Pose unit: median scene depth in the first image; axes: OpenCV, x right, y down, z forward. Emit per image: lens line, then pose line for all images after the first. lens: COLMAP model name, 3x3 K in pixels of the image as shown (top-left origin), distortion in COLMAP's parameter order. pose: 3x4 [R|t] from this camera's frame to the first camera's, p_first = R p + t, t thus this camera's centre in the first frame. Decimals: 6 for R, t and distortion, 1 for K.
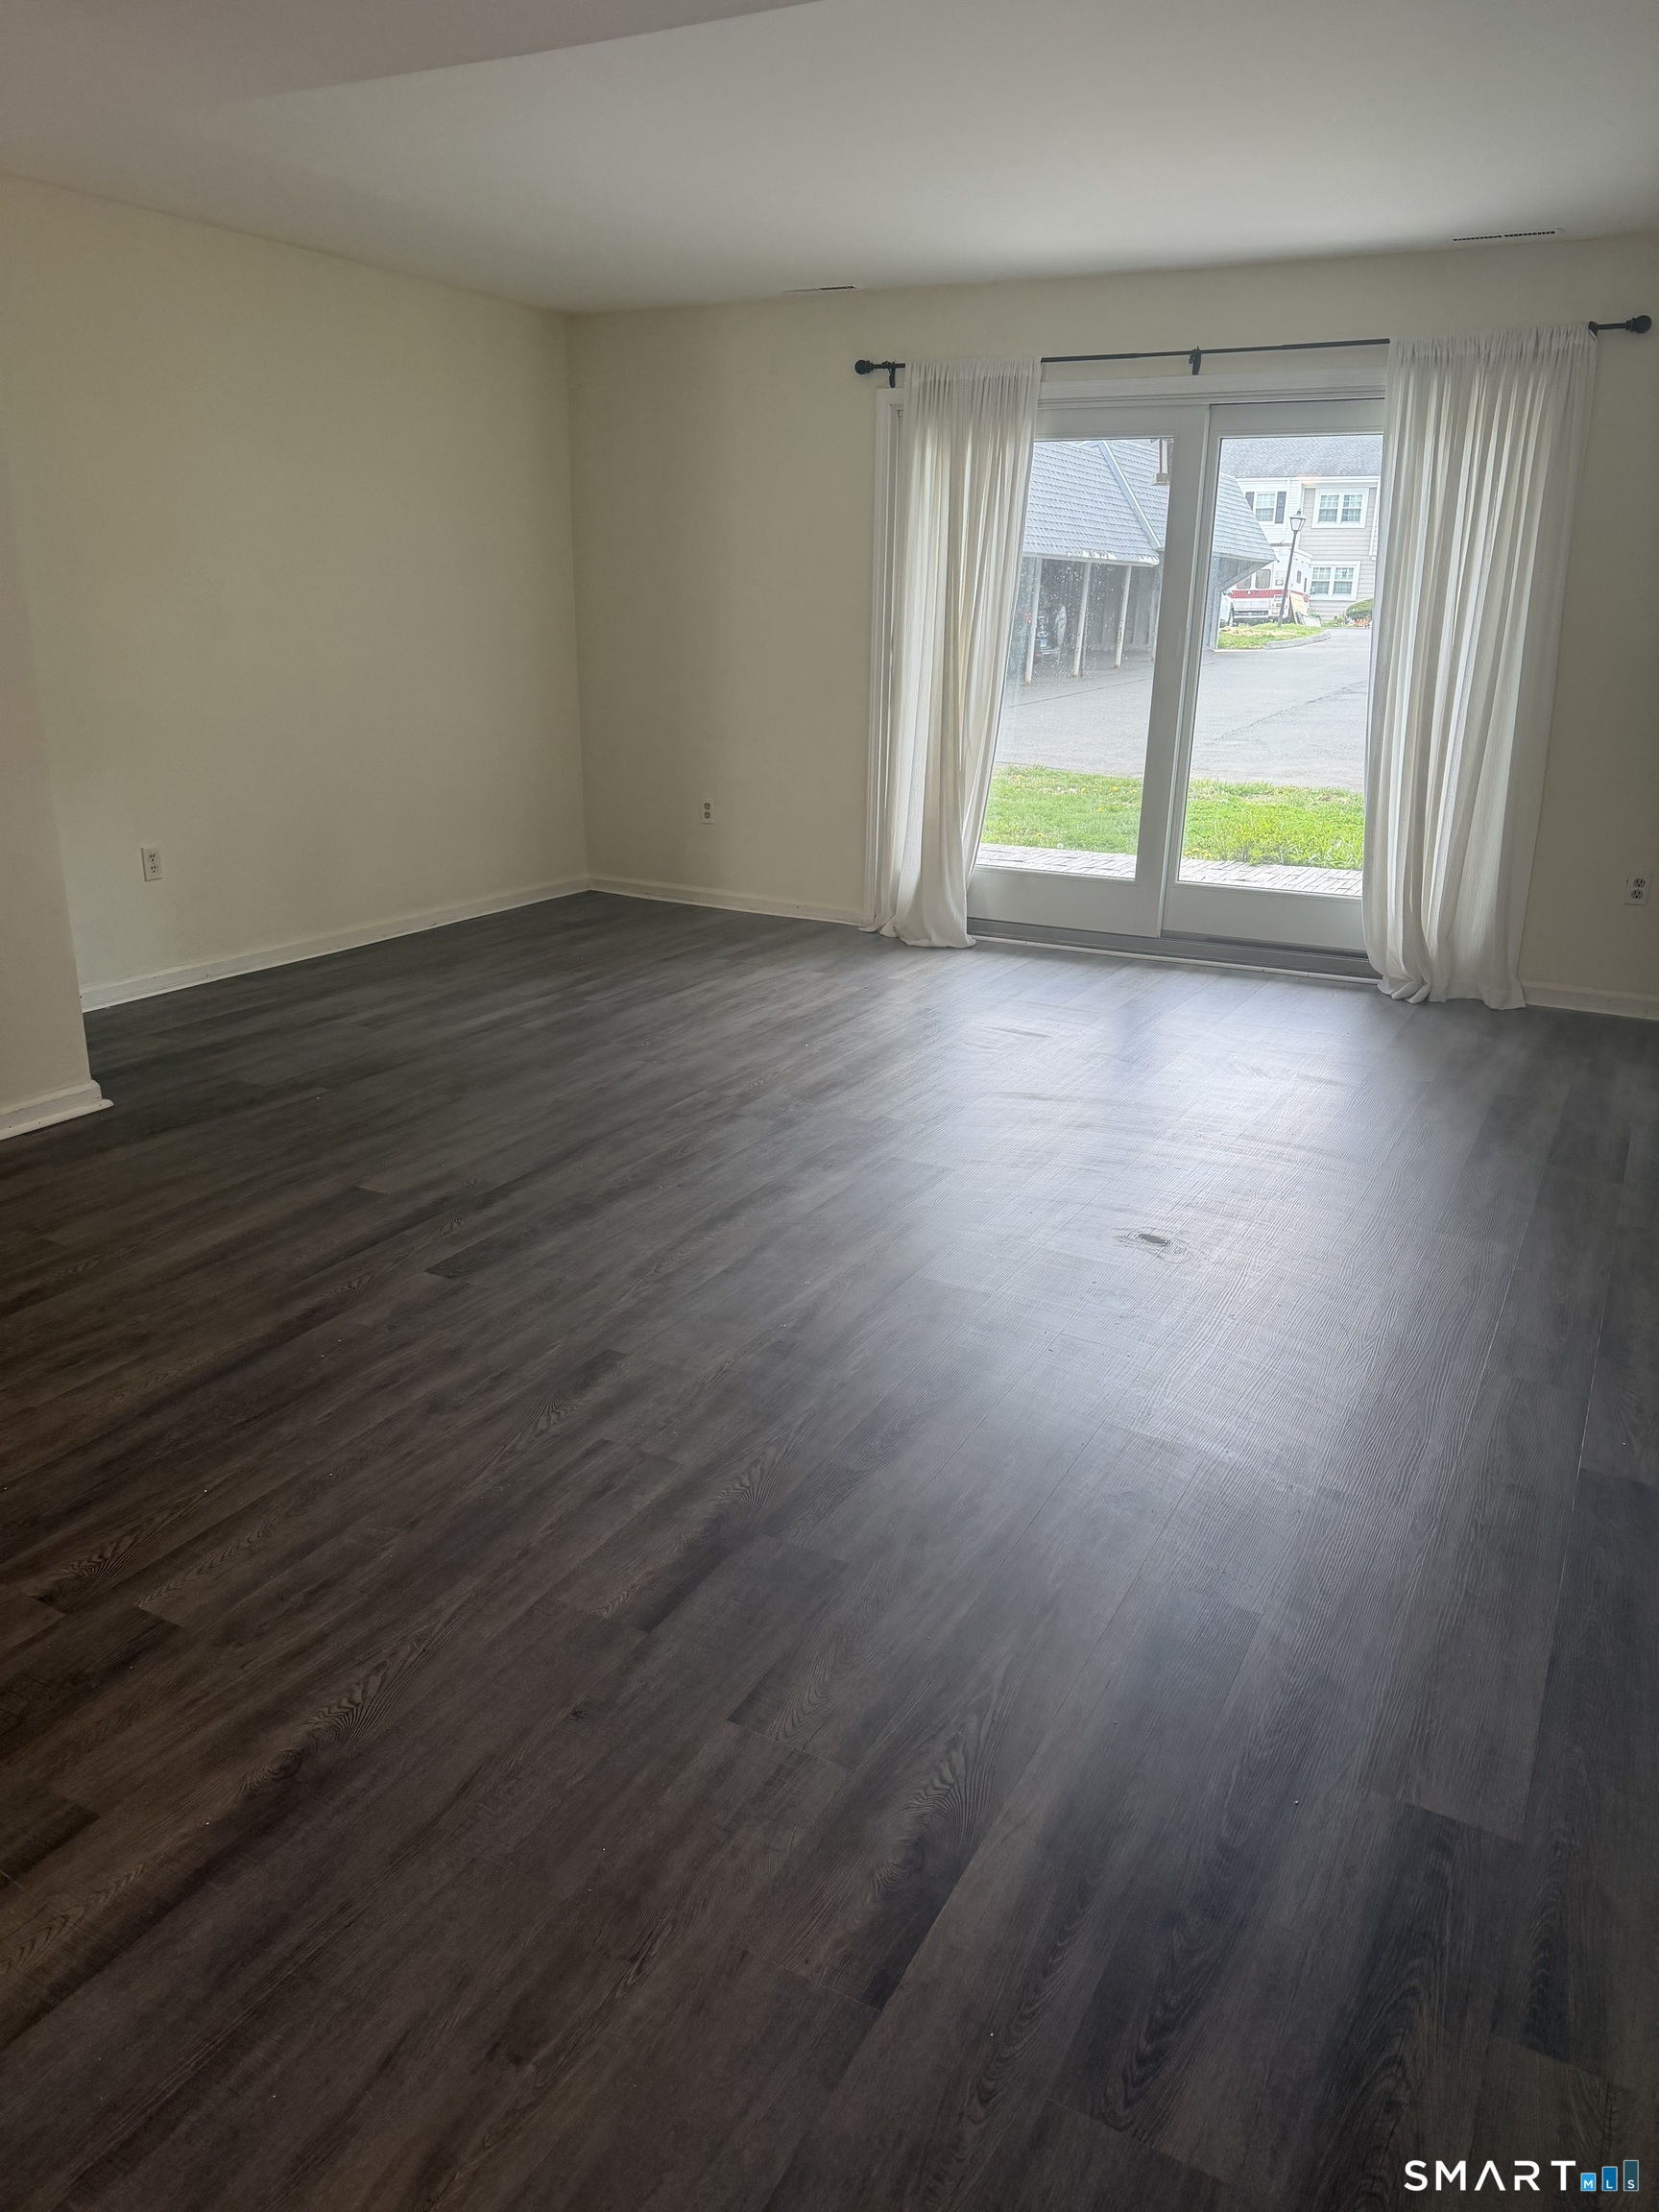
lens RADIAL K [[1581.4, 0, 831.9], [0, 1581.4, 1118.4], [0, 0, 1]] dist [0.003429, -0.001380]
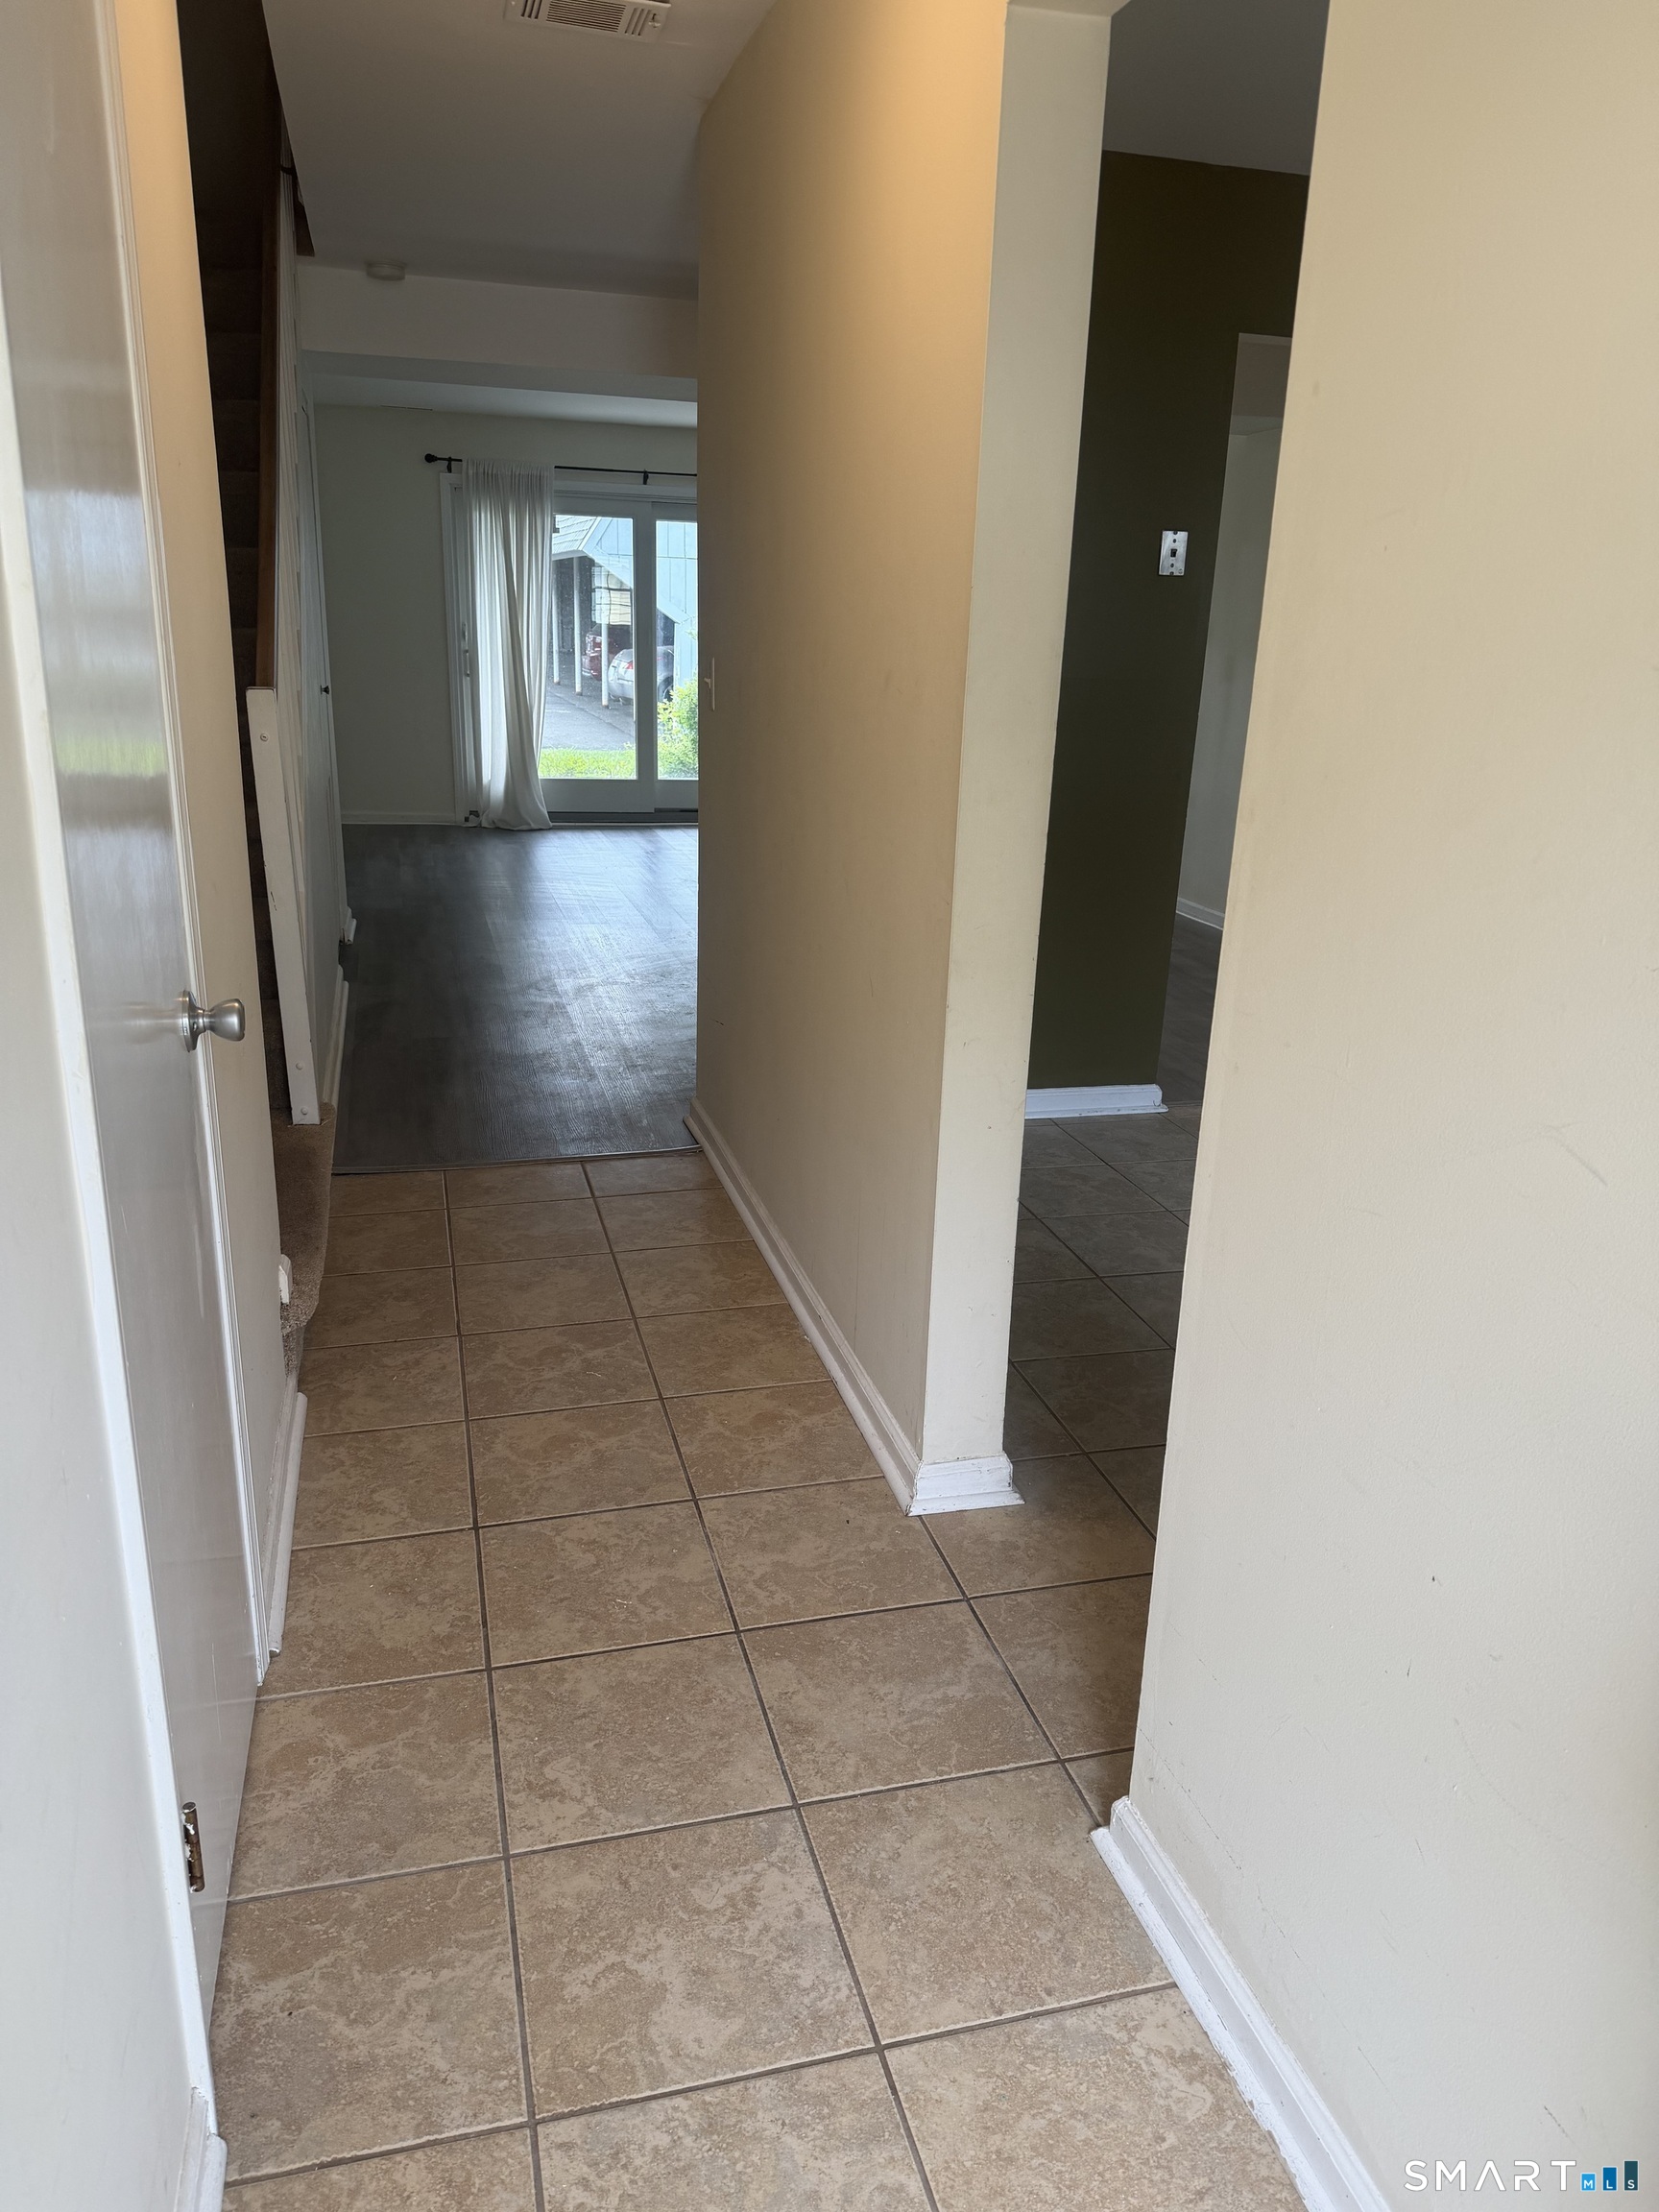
lens RADIAL K [[1534.1, 0, 829.1], [0, 1534.1, 1124.7], [0, 0, 1]] dist [0.195343, -0.422214]
pose [[0.729822, -0.205738, 0.651945, -0.909912], [0.193535, 0.976808, 0.091603, 0.111413], [-0.655671, 0.059320, 0.752713, -0.418522]]
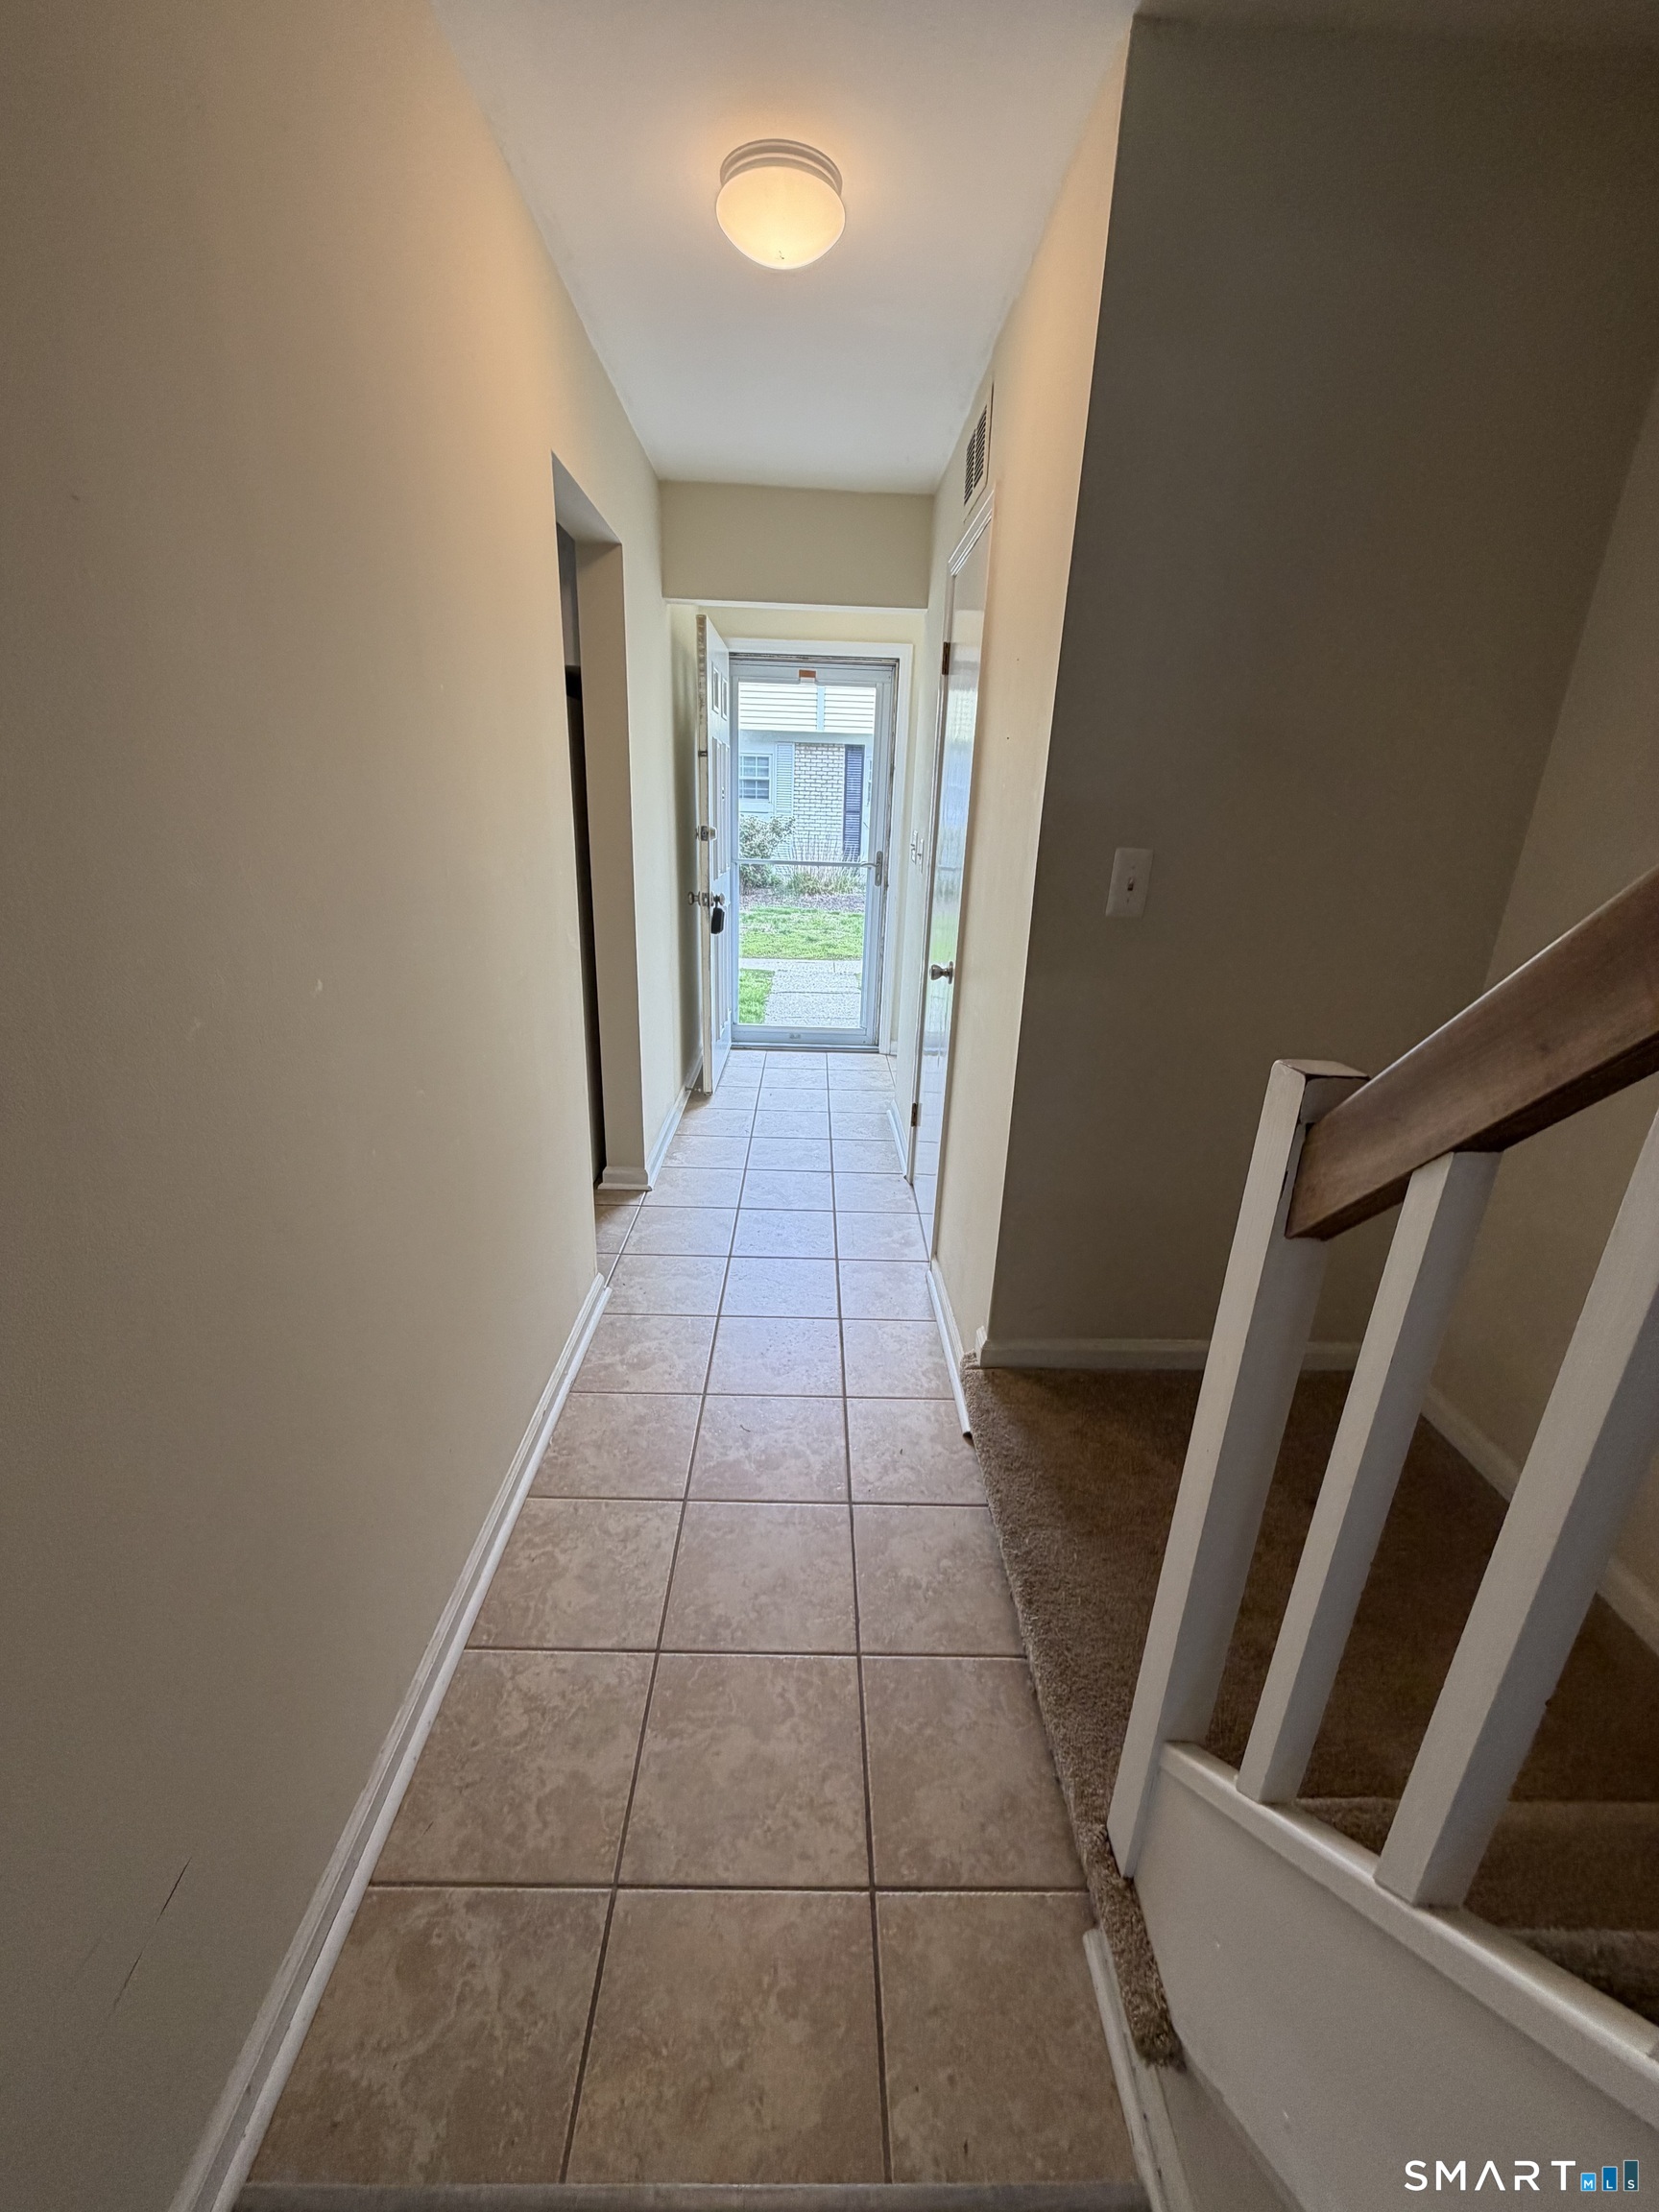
lens RADIAL K [[884.6, 0, 829.5], [0, 884.6, 1106.0], [0, 0, 1]] dist [0.005920, 0.000151]
pose [[-0.871552, 0.116280, -0.476315, -0.516249], [-0.201302, 0.800954, 0.563870, -0.093574], [0.447073, 0.587325, -0.674666, 0.216680]]
